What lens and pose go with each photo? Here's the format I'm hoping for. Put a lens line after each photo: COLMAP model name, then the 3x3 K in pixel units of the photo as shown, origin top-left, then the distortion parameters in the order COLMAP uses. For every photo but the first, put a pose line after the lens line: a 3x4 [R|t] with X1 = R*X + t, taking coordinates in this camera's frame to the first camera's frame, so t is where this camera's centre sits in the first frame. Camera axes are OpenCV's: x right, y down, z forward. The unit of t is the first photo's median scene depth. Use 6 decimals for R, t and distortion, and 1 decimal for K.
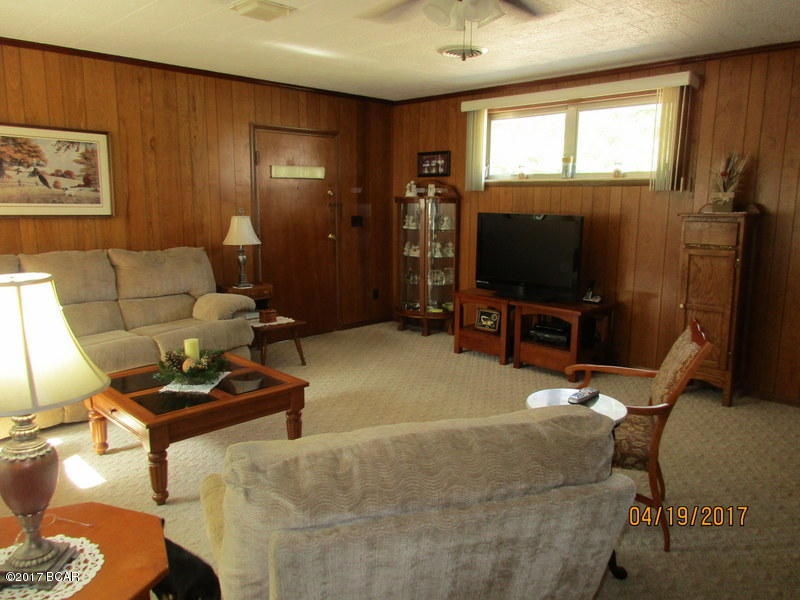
lens RADIAL K [[601.9, 0, 397.4], [0, 601.9, 299.2], [0, 0, 1]] dist [0.007375, 0.000586]
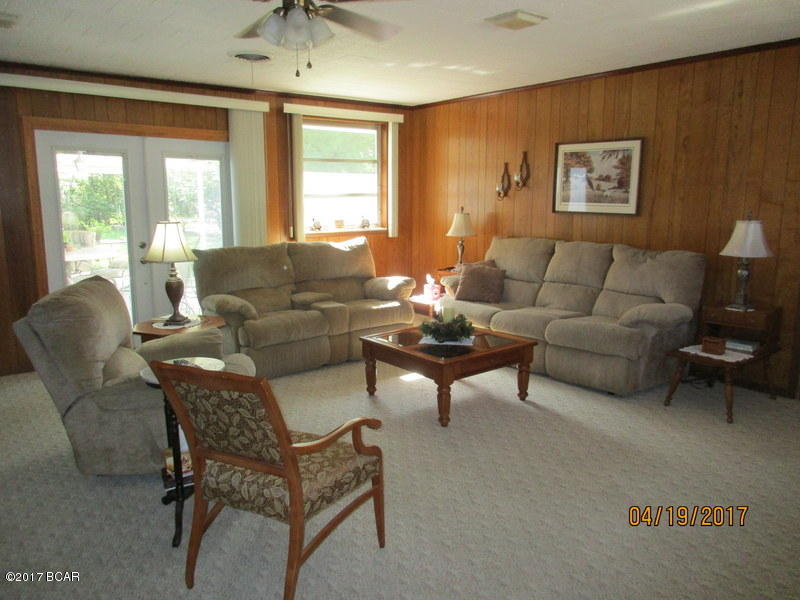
lens RADIAL K [[601.9, 0, 402.8], [0, 601.9, 298.5], [0, 0, 1]] dist [0.007375, 0.000586]
pose [[-0.113957, 0.165341, -0.979631, 0.638729], [-0.164561, 0.969292, 0.182739, -0.117689], [0.979762, 0.182033, -0.083249, 0.685054]]
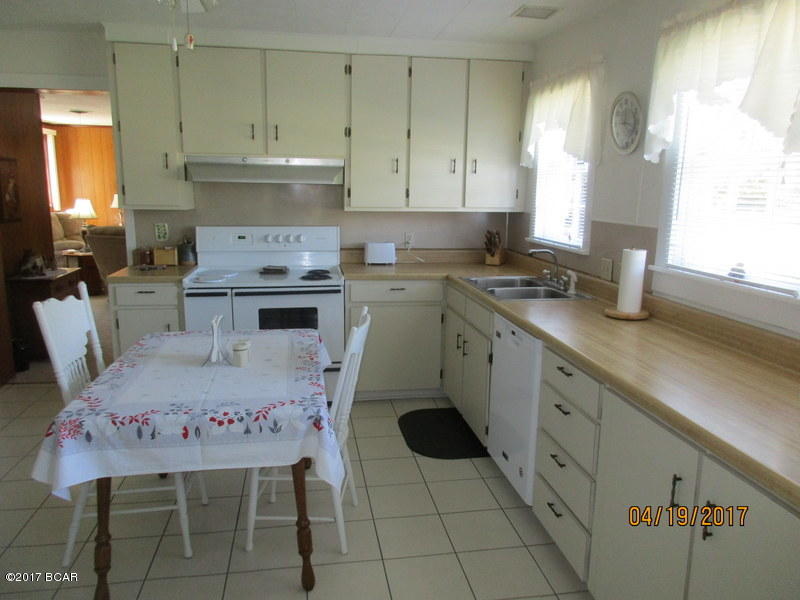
lens RADIAL K [[601.9, 0, 400.7], [0, 601.9, 298.5], [0, 0, 1]] dist [0.007375, 0.000586]
pose [[0.819801, 0.116482, -0.560676, 1.501847], [-0.111976, 0.992800, 0.042530, 0.094693], [0.561593, 0.027916, 0.826942, -0.601332]]
